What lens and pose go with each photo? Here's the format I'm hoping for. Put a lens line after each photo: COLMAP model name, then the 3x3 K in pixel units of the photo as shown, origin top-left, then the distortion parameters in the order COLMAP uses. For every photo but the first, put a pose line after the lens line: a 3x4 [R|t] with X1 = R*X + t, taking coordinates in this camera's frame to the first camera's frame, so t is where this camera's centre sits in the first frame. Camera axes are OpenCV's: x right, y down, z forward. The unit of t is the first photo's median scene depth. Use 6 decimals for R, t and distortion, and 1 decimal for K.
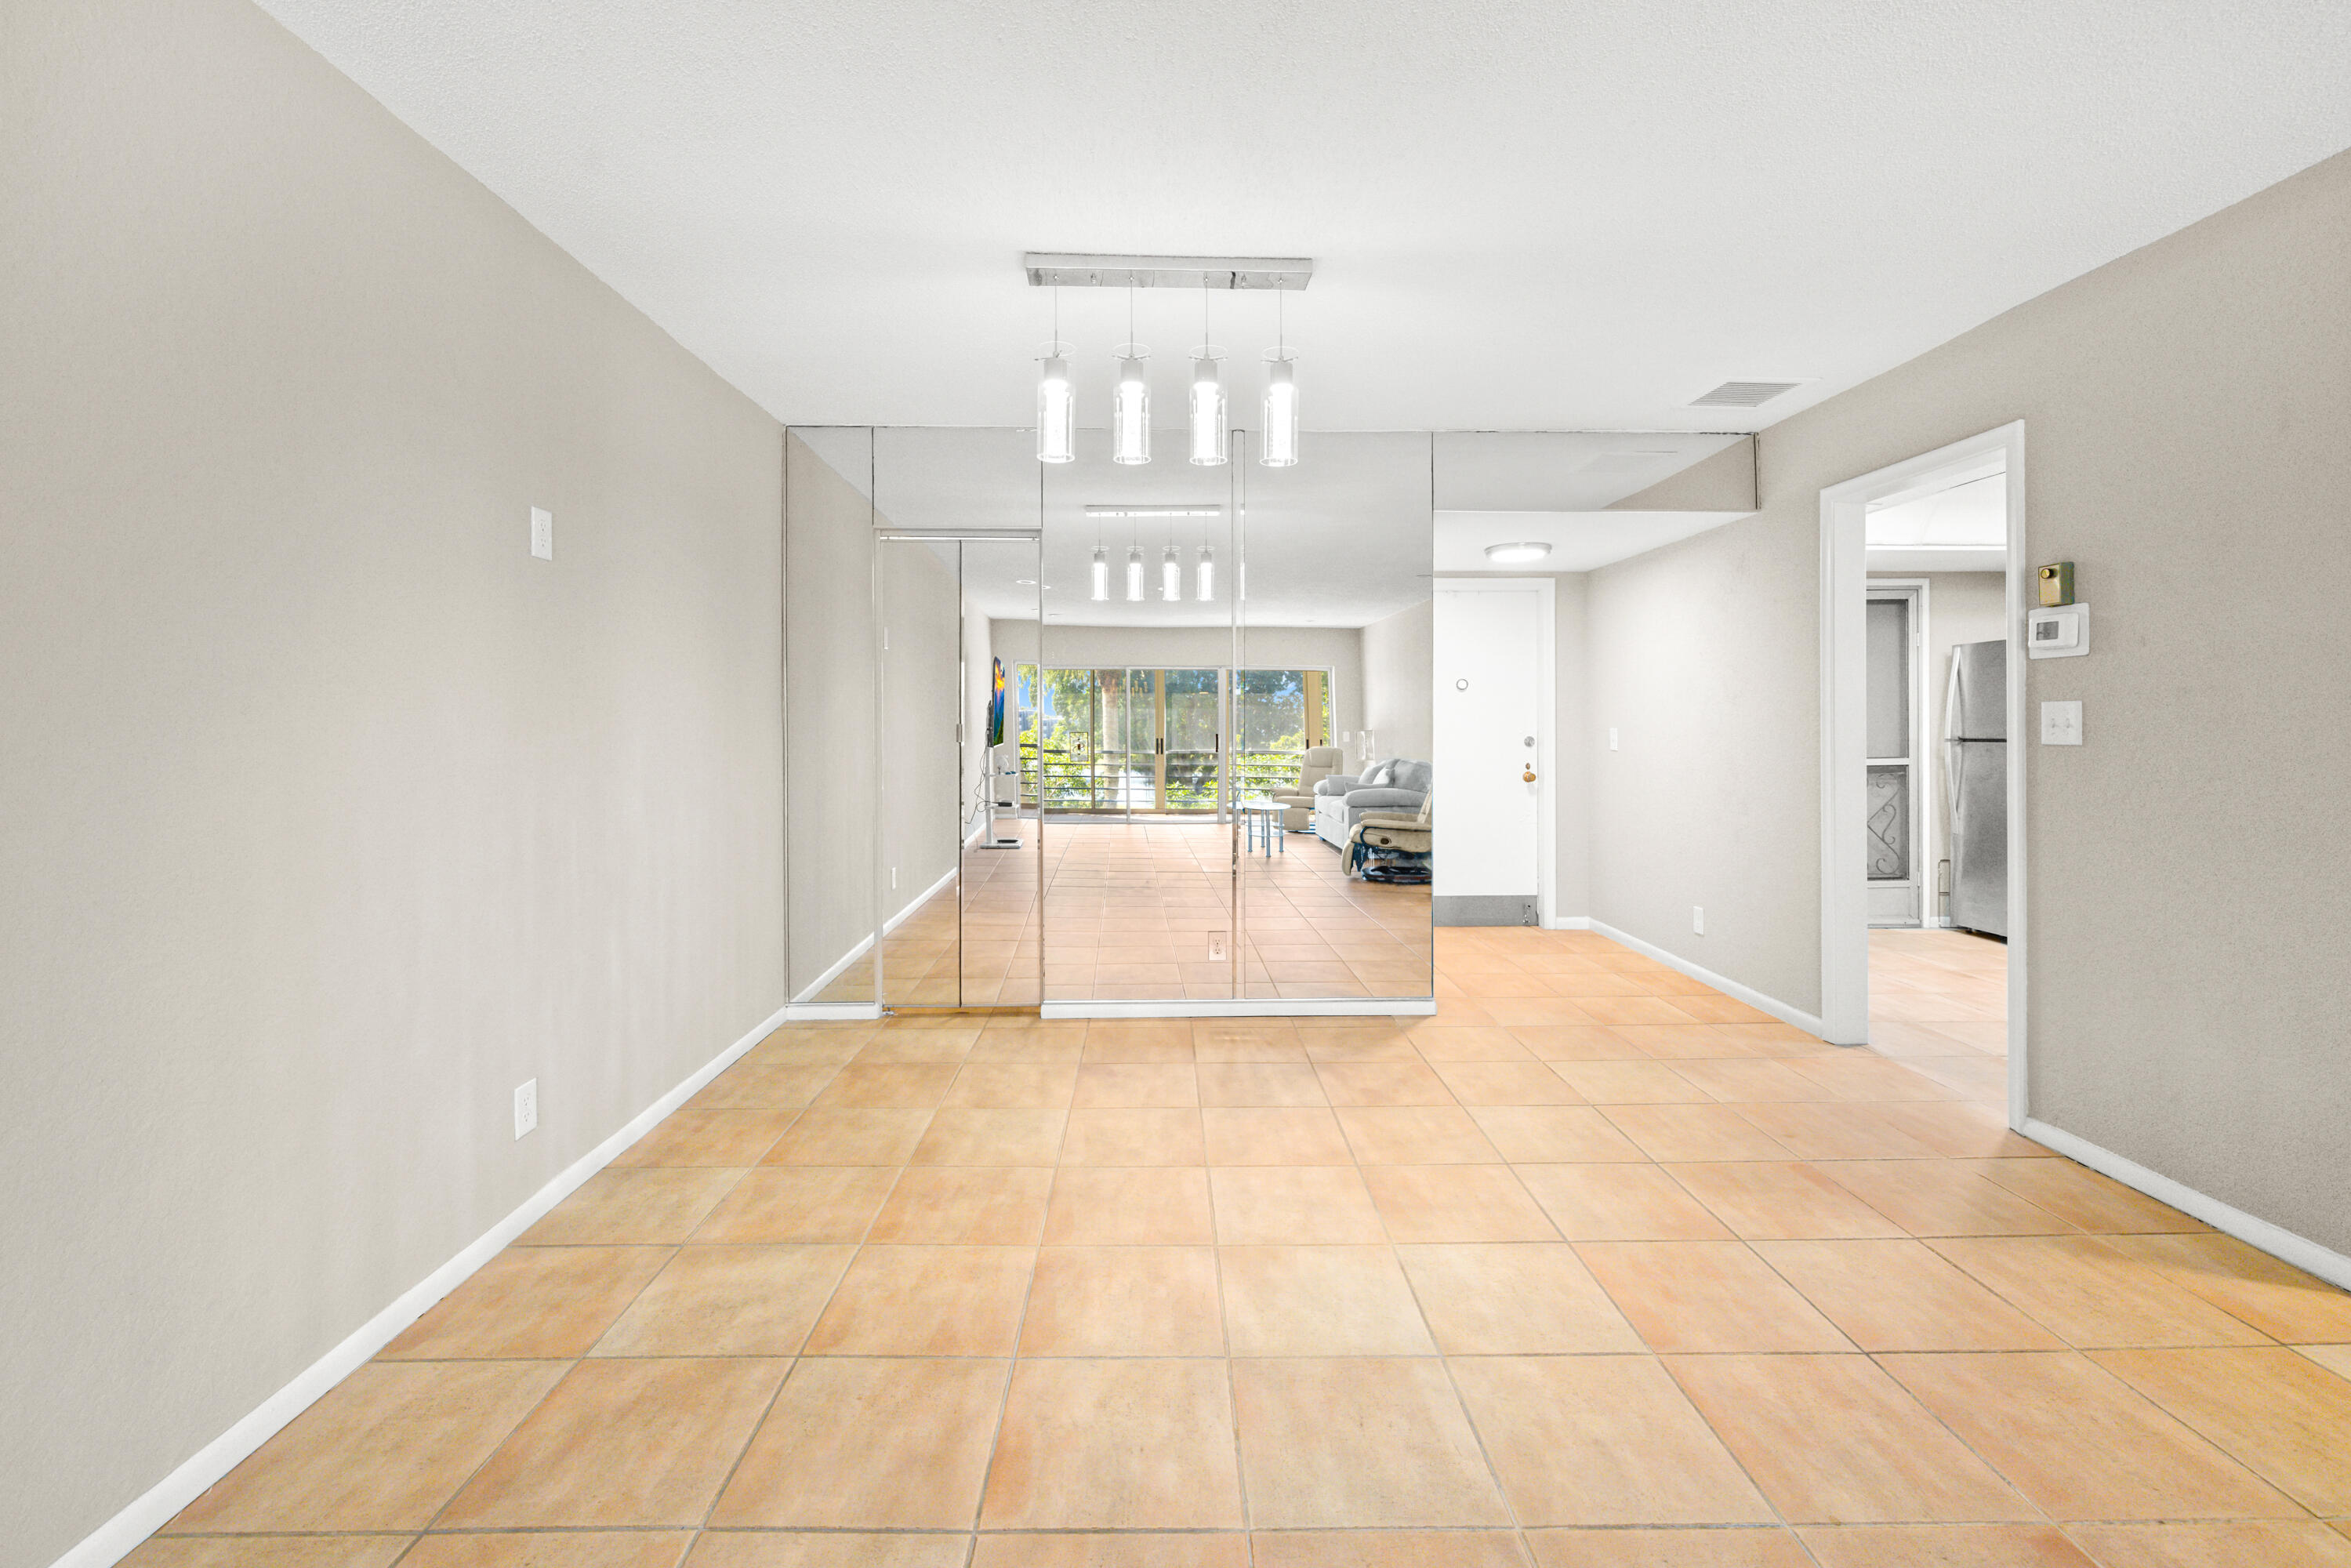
lens RADIAL K [[1006.9, 0, 1171.9], [0, 1006.9, 697.3], [0, 0, 1]] dist [-0.000494, -0.000508]
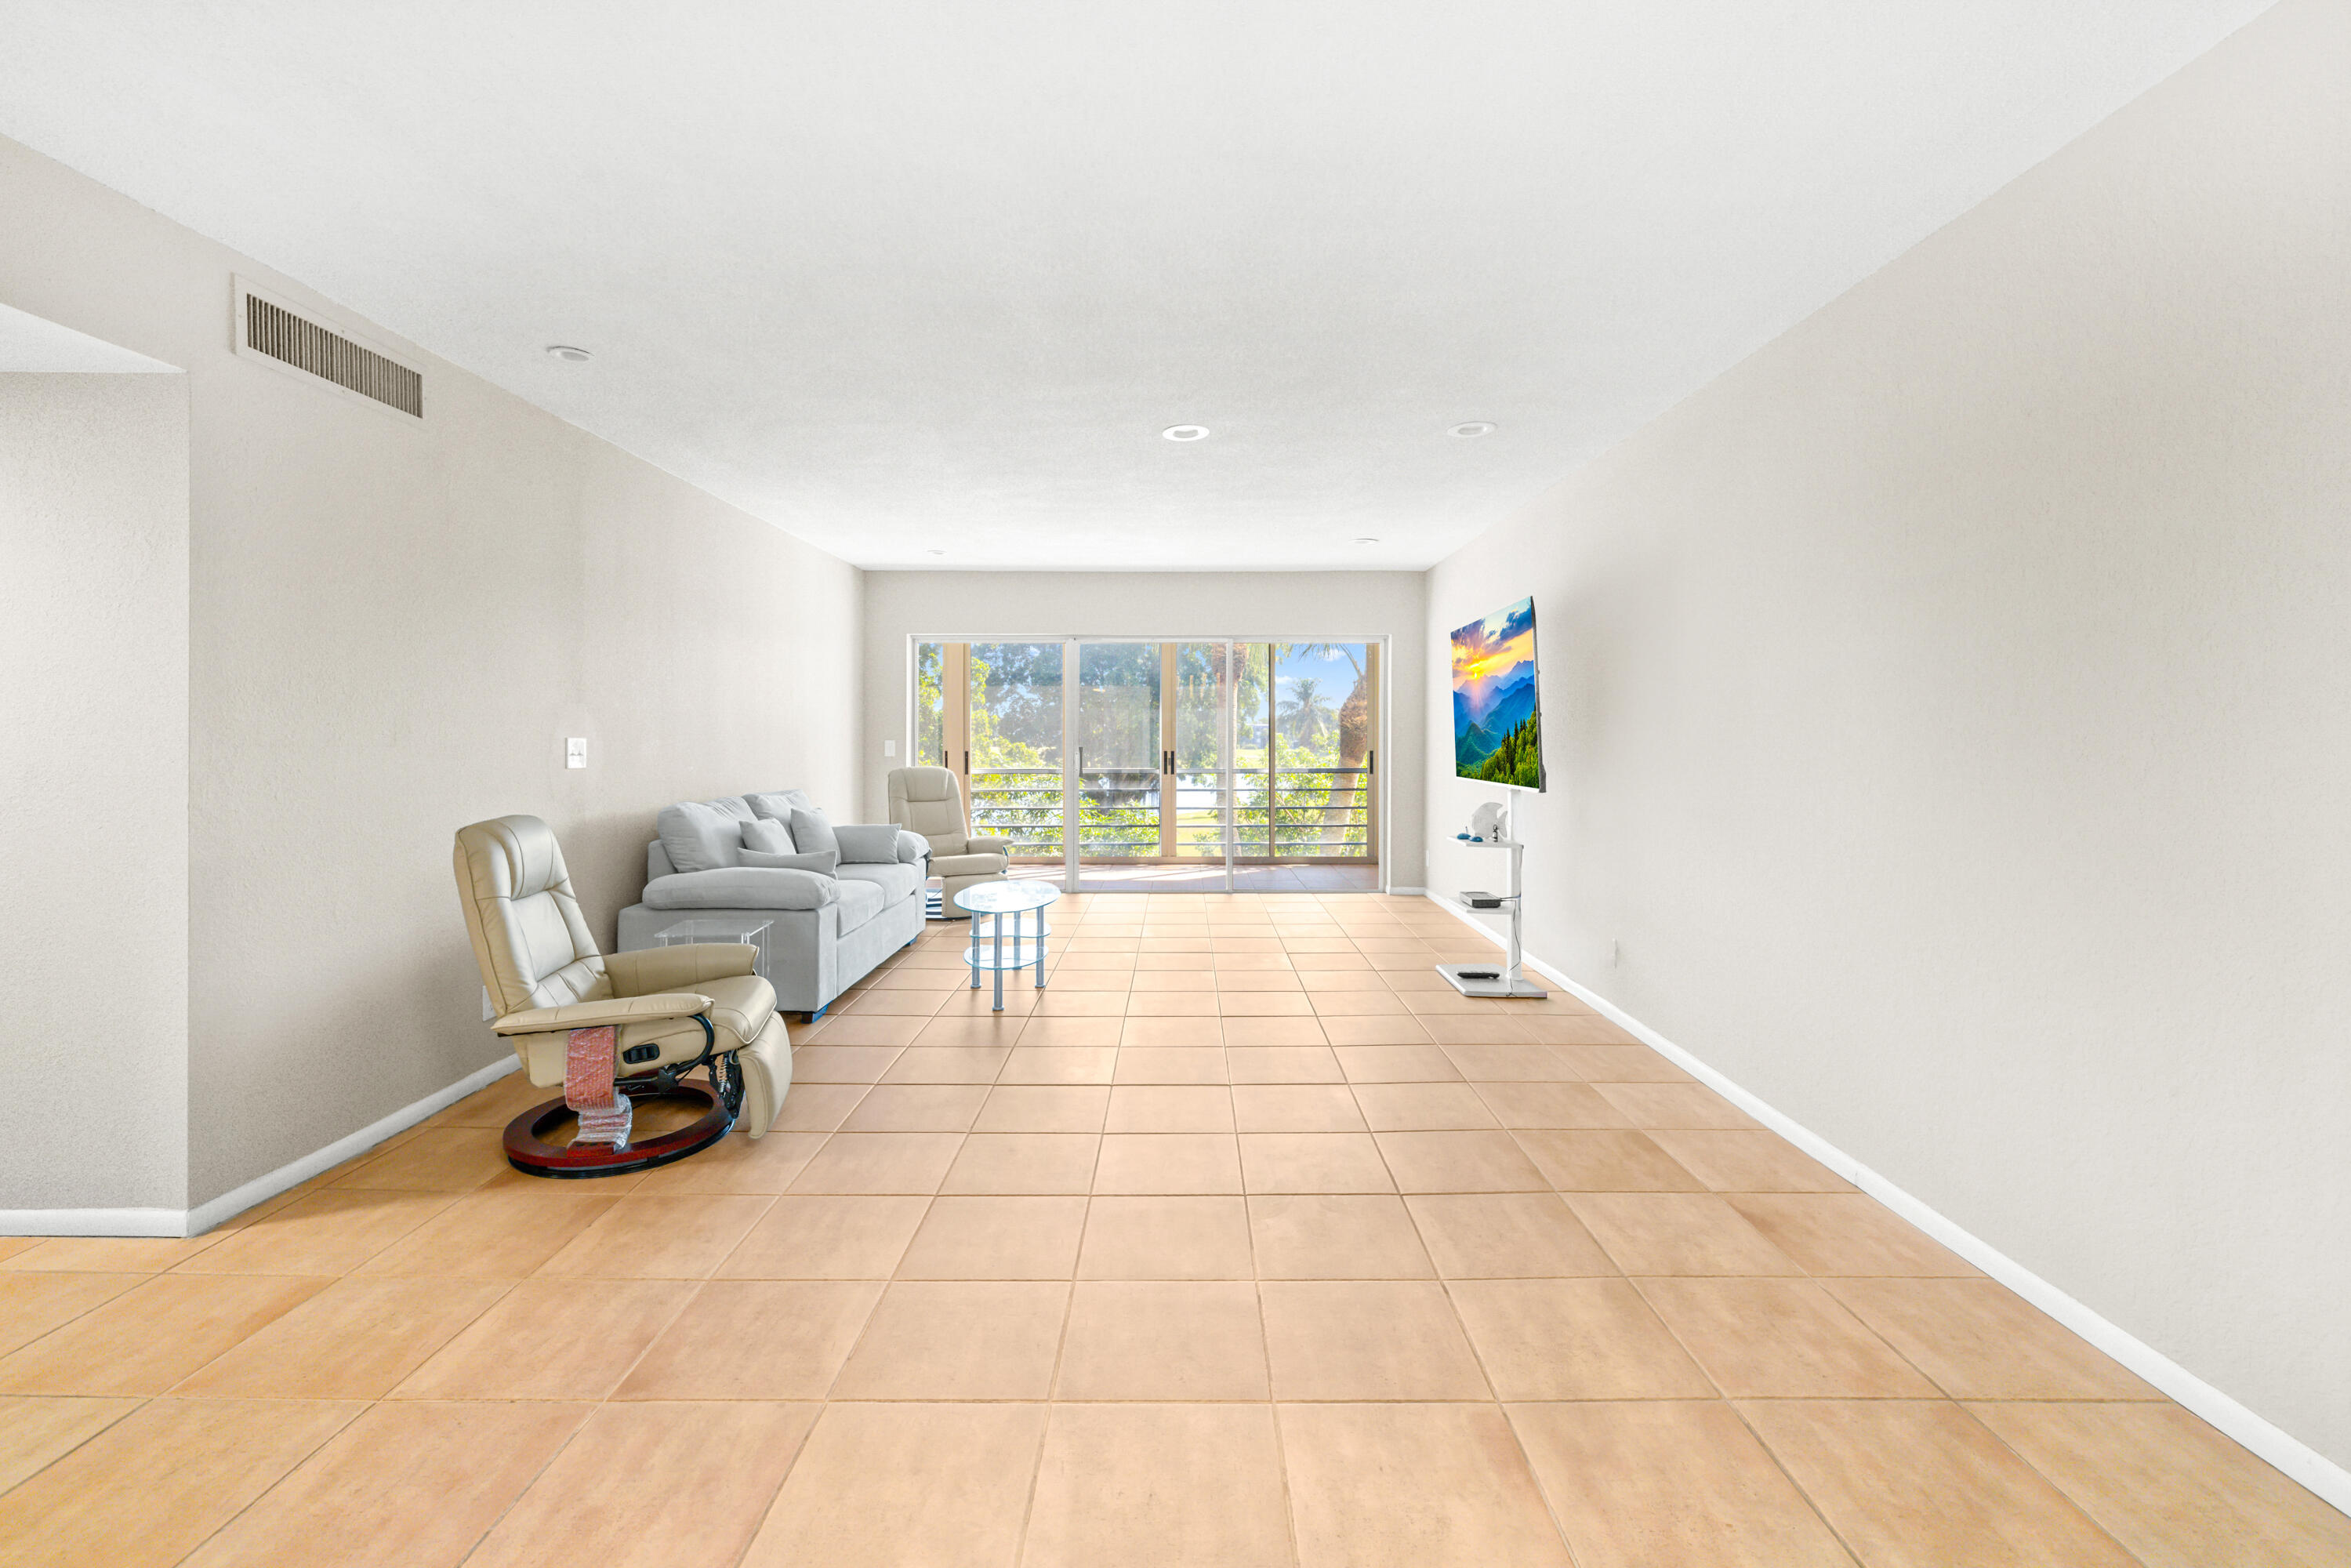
lens RADIAL K [[1006.9, 0, 1176.8], [0, 1006.9, 769.7], [0, 0, 1]] dist [-0.000494, -0.000508]
pose [[-0.999838, 0.001238, 0.017932, 0.153282], [0.001476, 0.999911, 0.013237, 0.046136], [-0.017914, 0.013261, -0.999752, 1.996478]]
